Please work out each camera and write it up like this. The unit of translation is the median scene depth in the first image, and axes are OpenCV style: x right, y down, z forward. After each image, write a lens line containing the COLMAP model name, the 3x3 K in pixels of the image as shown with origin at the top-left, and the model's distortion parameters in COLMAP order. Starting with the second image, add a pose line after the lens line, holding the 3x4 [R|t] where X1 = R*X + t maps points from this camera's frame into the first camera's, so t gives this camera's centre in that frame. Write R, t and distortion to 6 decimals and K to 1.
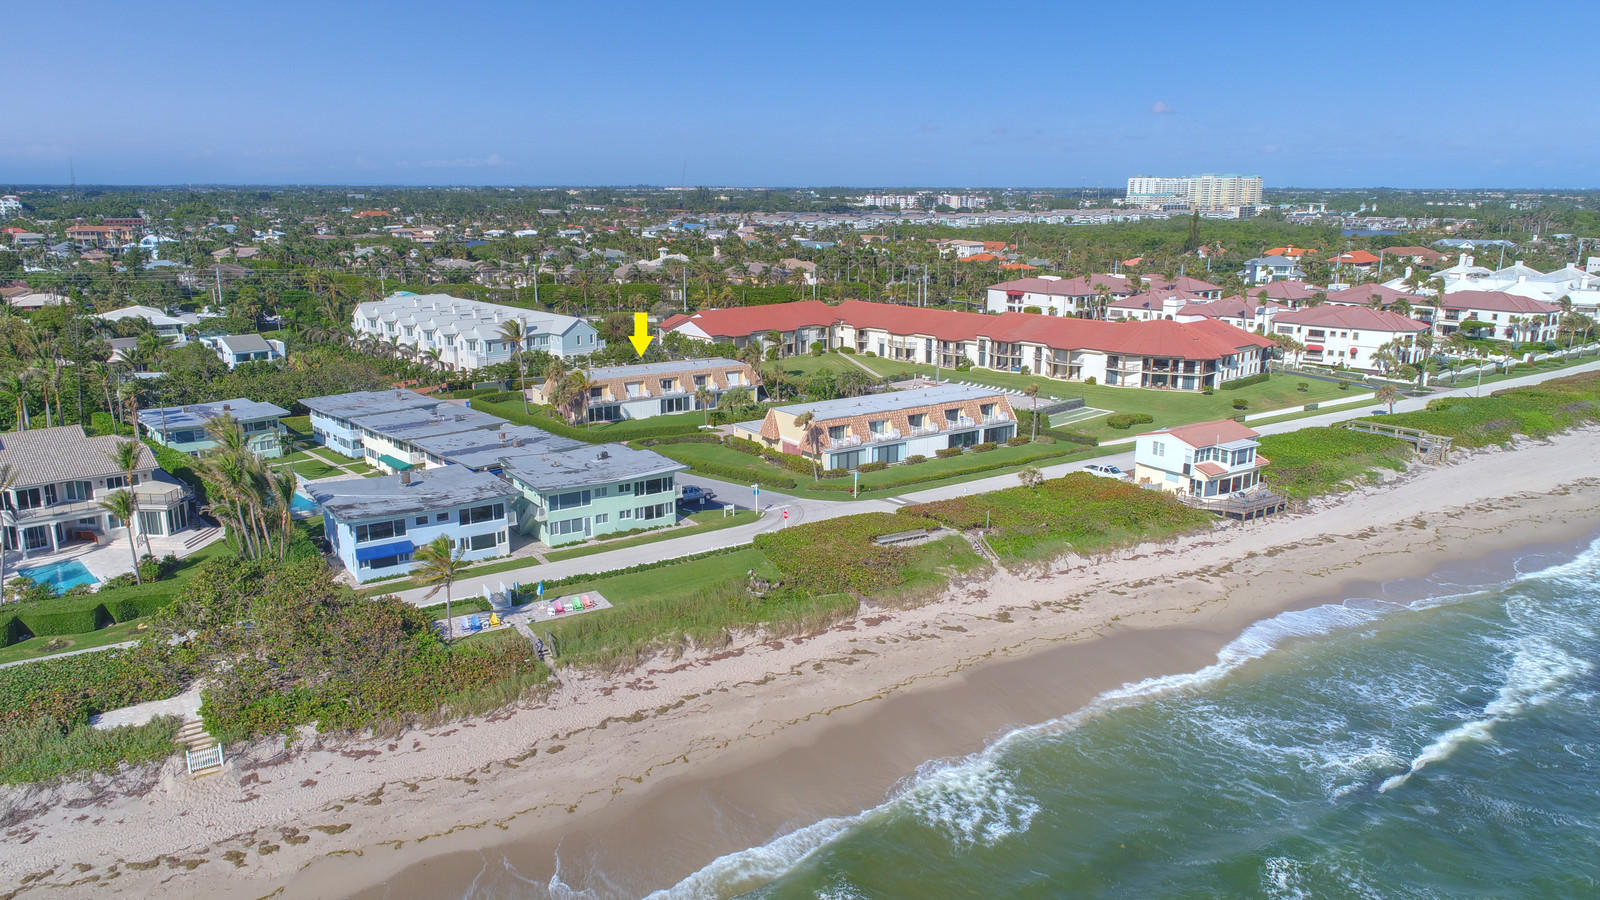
lens RADIAL K [[1107.0, 0, 800.0], [0, 1107.0, 450.0], [0, 0, 1]] dist [0.002919, -0.003429]
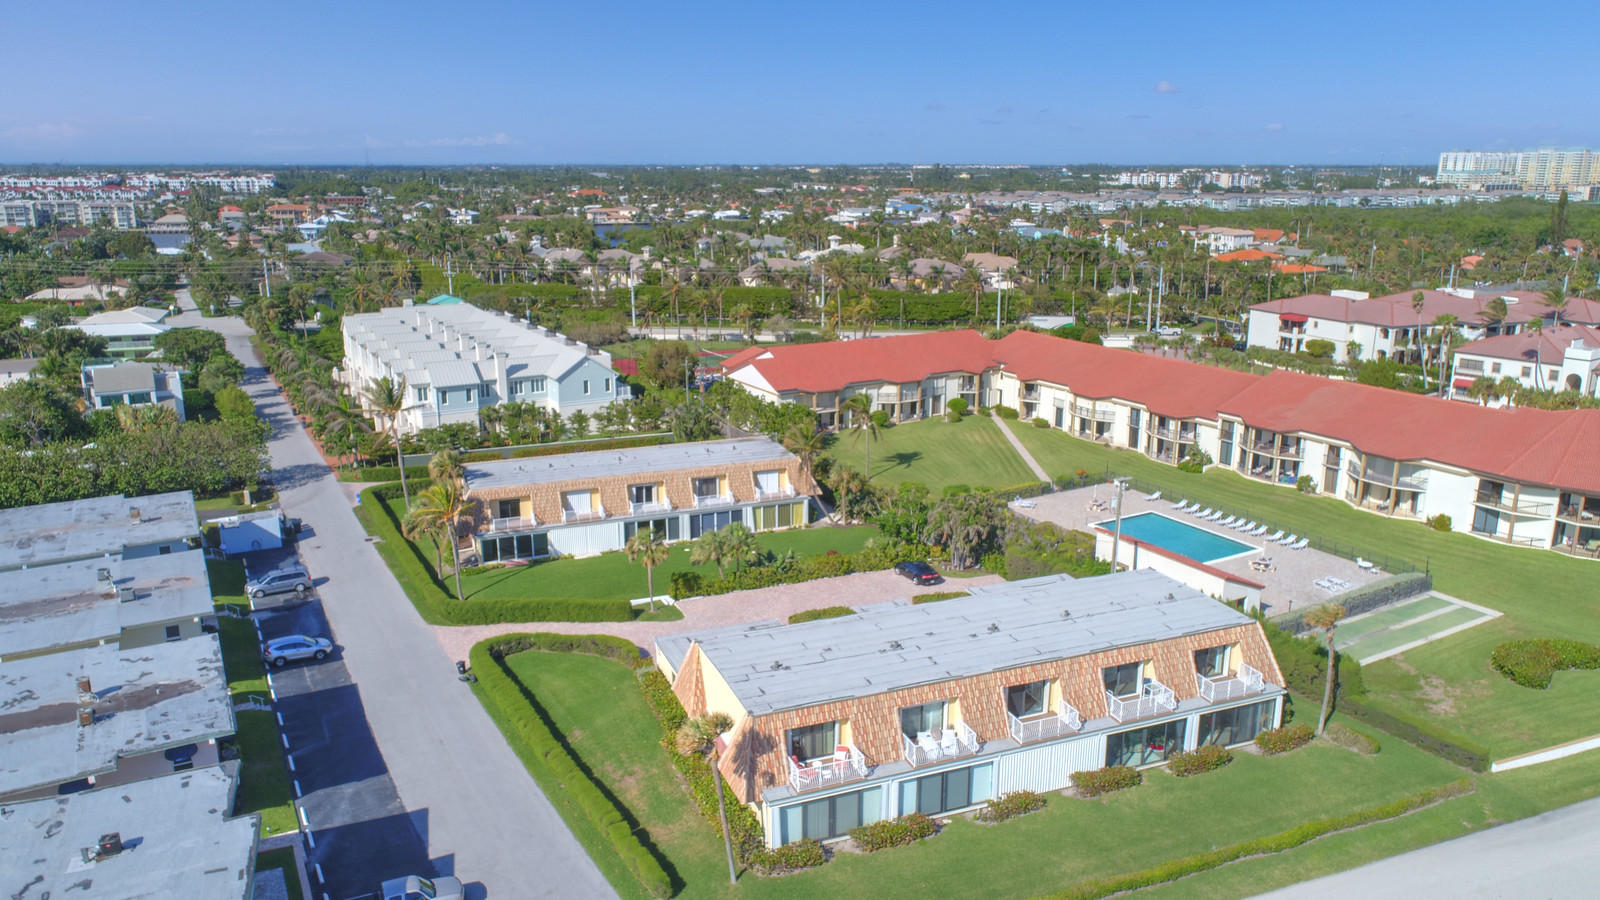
lens RADIAL K [[1117.3, 0, 800.0], [0, 1117.3, 450.0], [0, 0, 1]] dist [-0.003618, -0.002215]
pose [[0.975628, 0.051644, -0.213268, 0.066362], [-0.048123, 0.998606, 0.021672, -0.078431], [0.214090, -0.010881, 0.976753, 0.355235]]
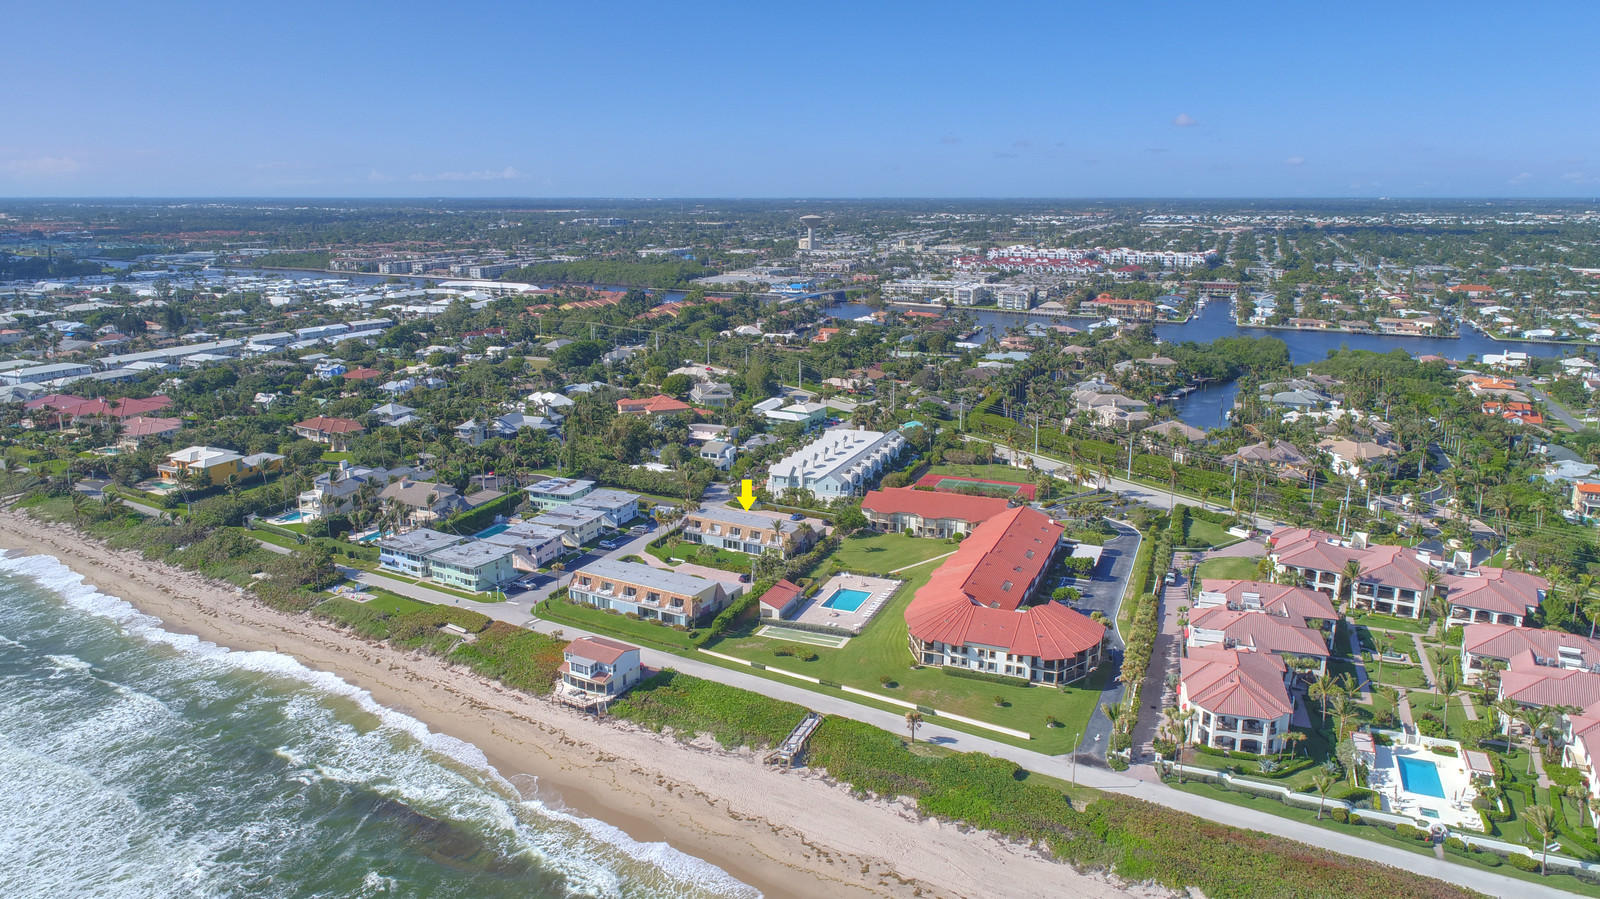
lens RADIAL K [[1044.3, 0, 800.0], [0, 1044.3, 449.5], [0, 0, 1]] dist [0.001304, 0.000282]
pose [[0.434163, 0.204816, -0.877242, 0.984414], [-0.210258, 0.969953, 0.122402, -0.304092], [0.875953, 0.131305, 0.464182, 0.286775]]
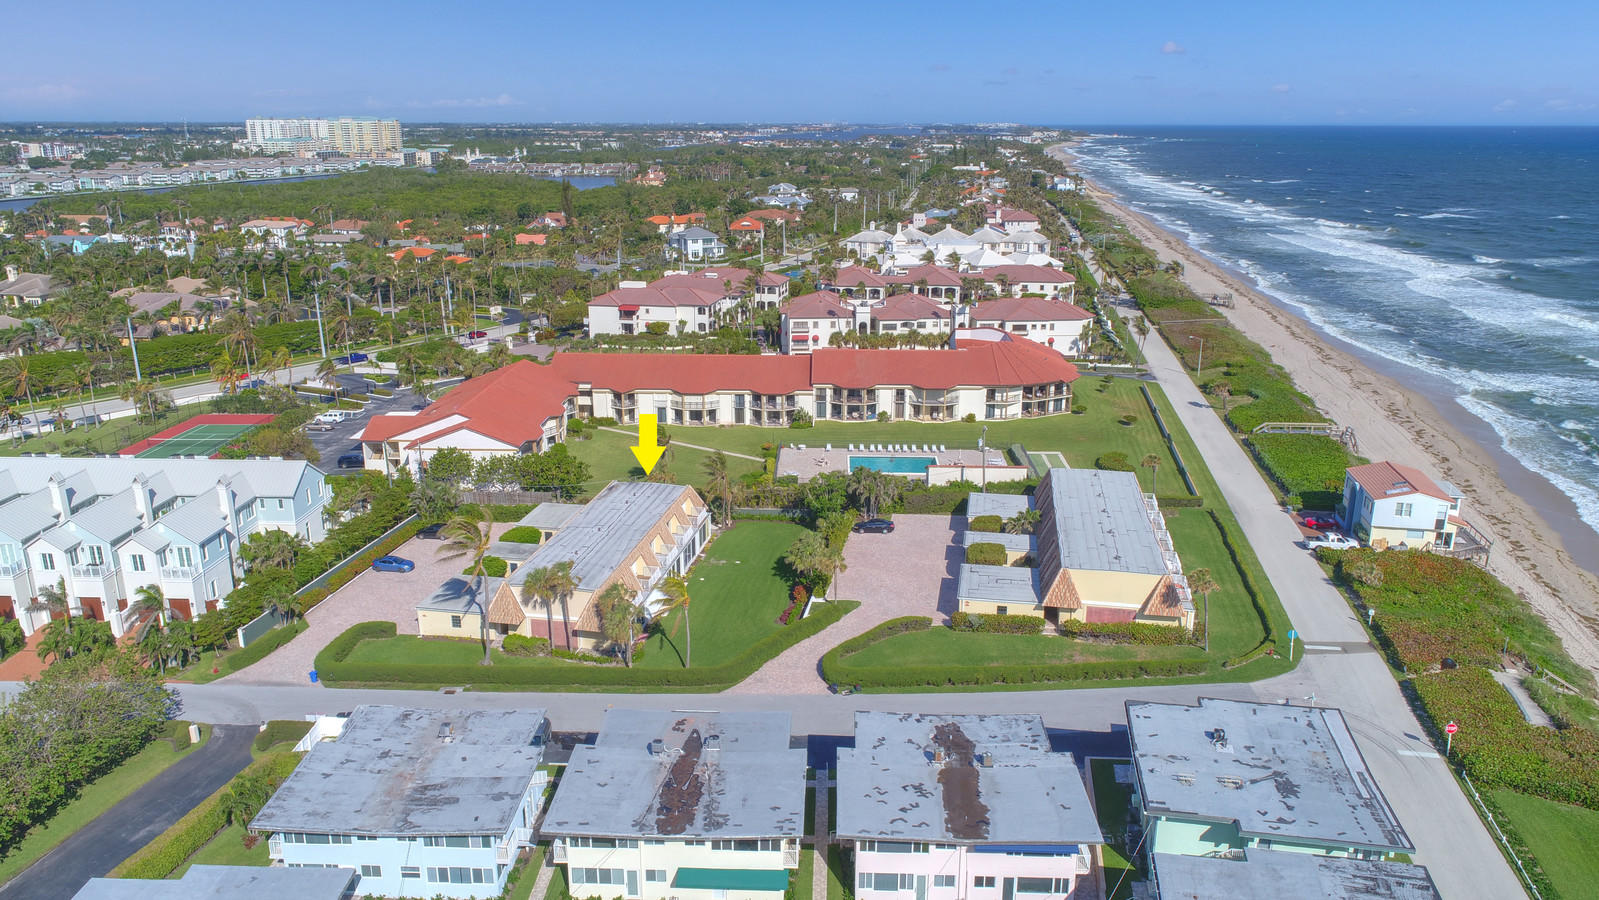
lens RADIAL K [[1101.6, 0, 799.5], [0, 1101.6, 450.0], [0, 0, 1]] dist [0.005228, -0.000044]
pose [[0.700394, -0.205474, 0.683541, -0.396500], [0.165616, 0.978315, 0.124384, -0.146649], [-0.694276, 0.026088, 0.719236, 0.366535]]
